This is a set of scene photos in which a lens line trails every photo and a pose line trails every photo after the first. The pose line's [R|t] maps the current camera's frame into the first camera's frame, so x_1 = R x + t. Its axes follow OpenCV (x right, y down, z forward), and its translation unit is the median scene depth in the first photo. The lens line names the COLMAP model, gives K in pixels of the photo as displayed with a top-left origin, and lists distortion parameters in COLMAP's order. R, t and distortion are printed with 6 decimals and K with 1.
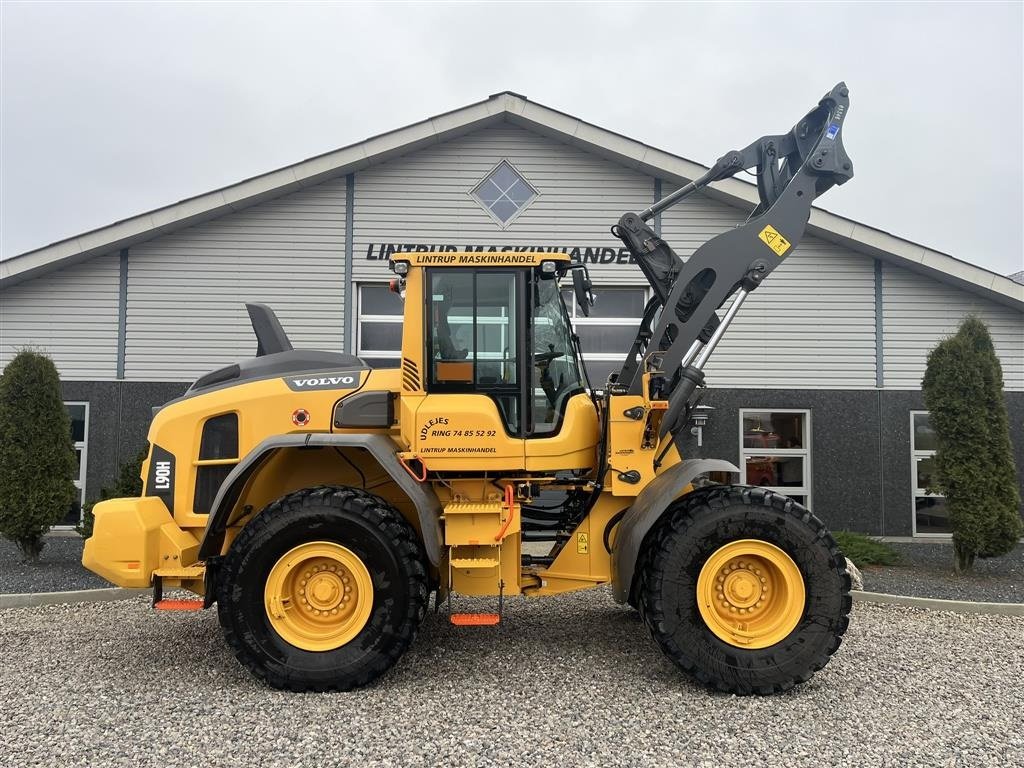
lens RADIAL K [[767.5, 0, 500.3], [0, 767.5, 390.2], [0, 0, 1]] dist [0.074751, -0.093390]
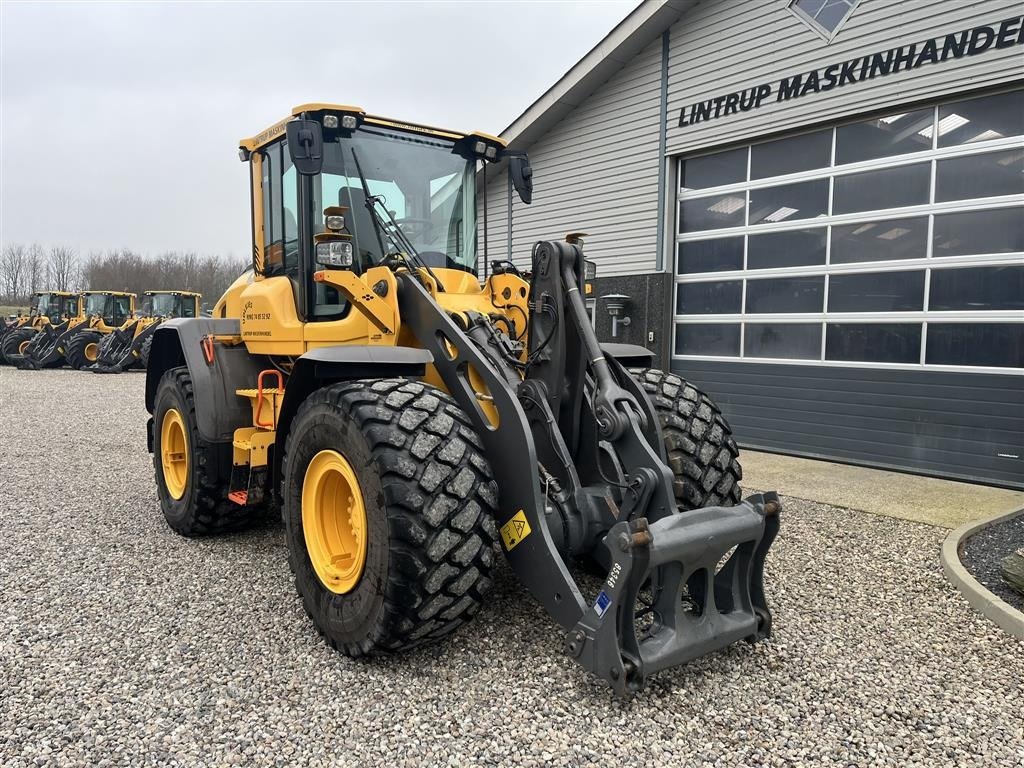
lens RADIAL K [[765.9, 0, 509.3], [0, 765.9, 388.8], [0, 0, 1]] dist [0.086285, -0.117611]
pose [[0.607920, 0.056445, -0.791989, 0.887651], [0.041909, 0.993798, 0.102997, 0.055927], [0.792892, -0.095806, 0.601784, 0.608390]]
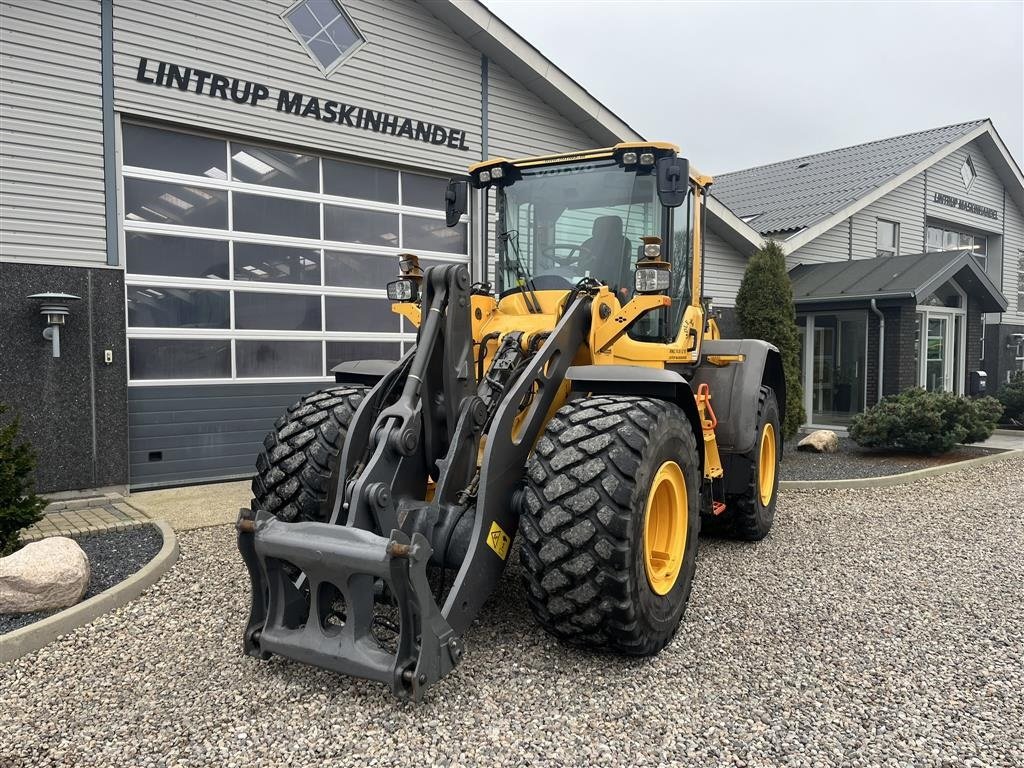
lens RADIAL K [[767.5, 0, 500.3], [0, 767.5, 390.2], [0, 0, 1]] dist [0.074751, -0.093390]
pose [[0.788325, -0.039625, 0.613982, -0.732593], [-0.028555, 0.994492, 0.100844, 0.039061], [-0.614596, -0.097030, 0.782851, 0.538706]]
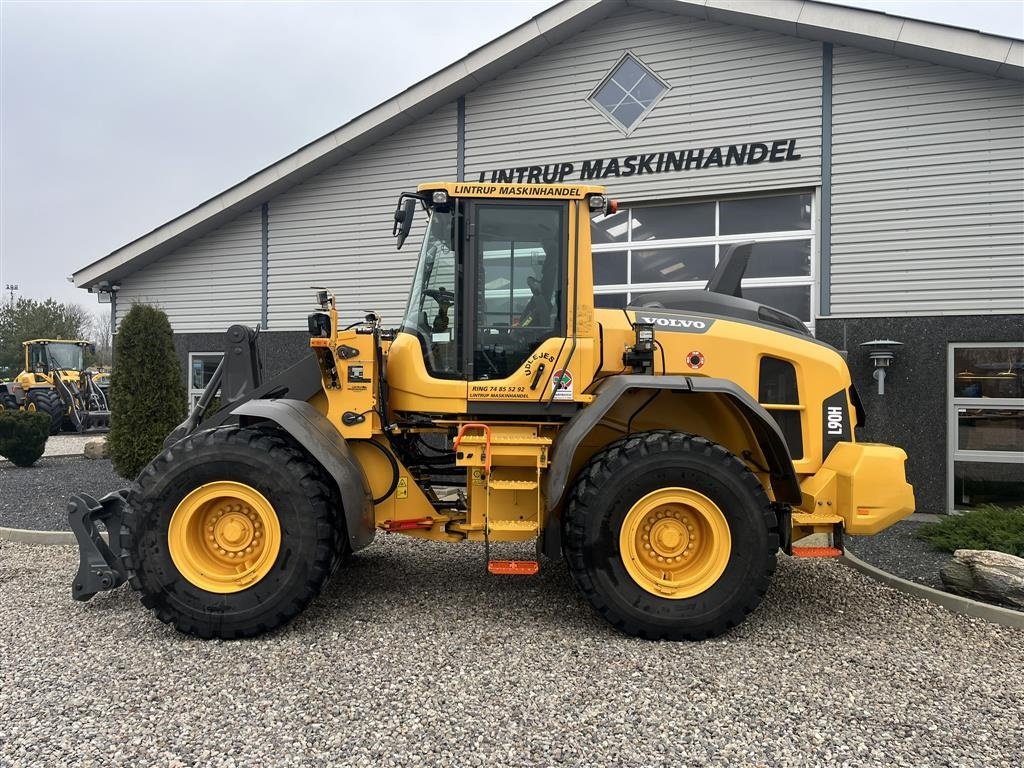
lens RADIAL K [[770.0, 0, 504.8], [0, 770.0, 373.8], [0, 0, 1]] dist [0.061255, -0.071085]
pose [[0.924317, -0.008677, -0.381528, 0.424972], [0.024760, 0.998999, 0.037266, 0.030648], [0.380822, -0.043892, 0.923606, 0.332772]]
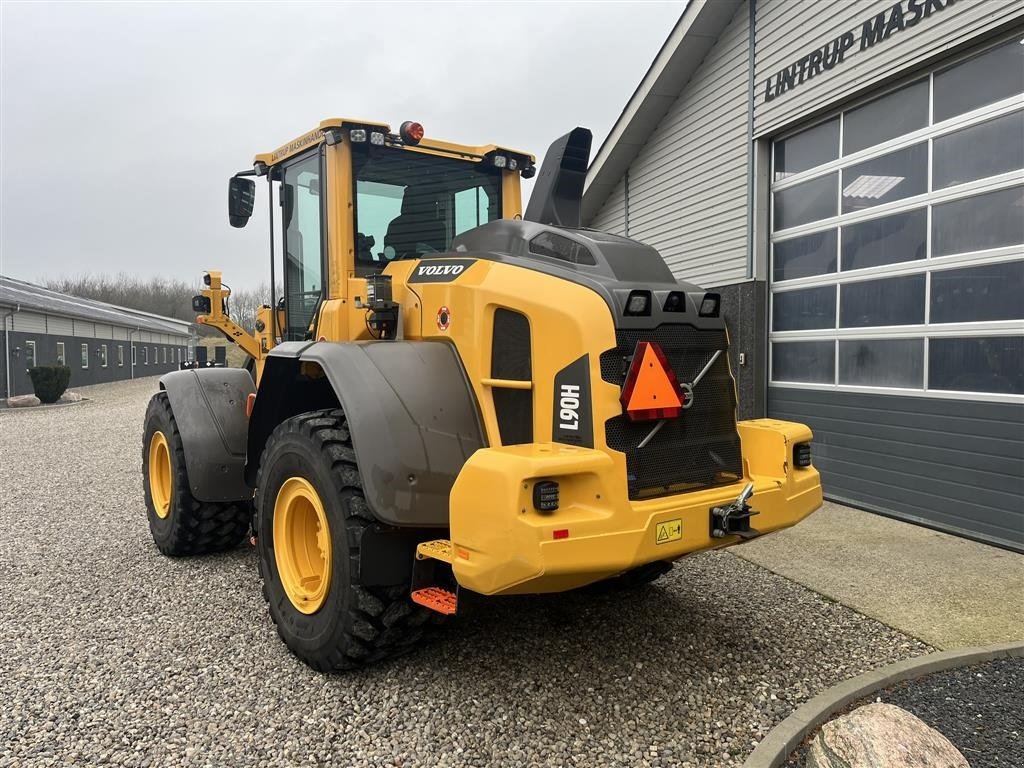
lens RADIAL K [[765.8, 0, 504.7], [0, 765.8, 383.1], [0, 0, 1]] dist [0.097960, -0.137416]
pose [[0.248874, 0.025313, -0.968205, 0.988063], [0.065243, 0.996950, 0.042836, 0.089054], [0.966336, -0.073830, 0.246464, 1.196167]]
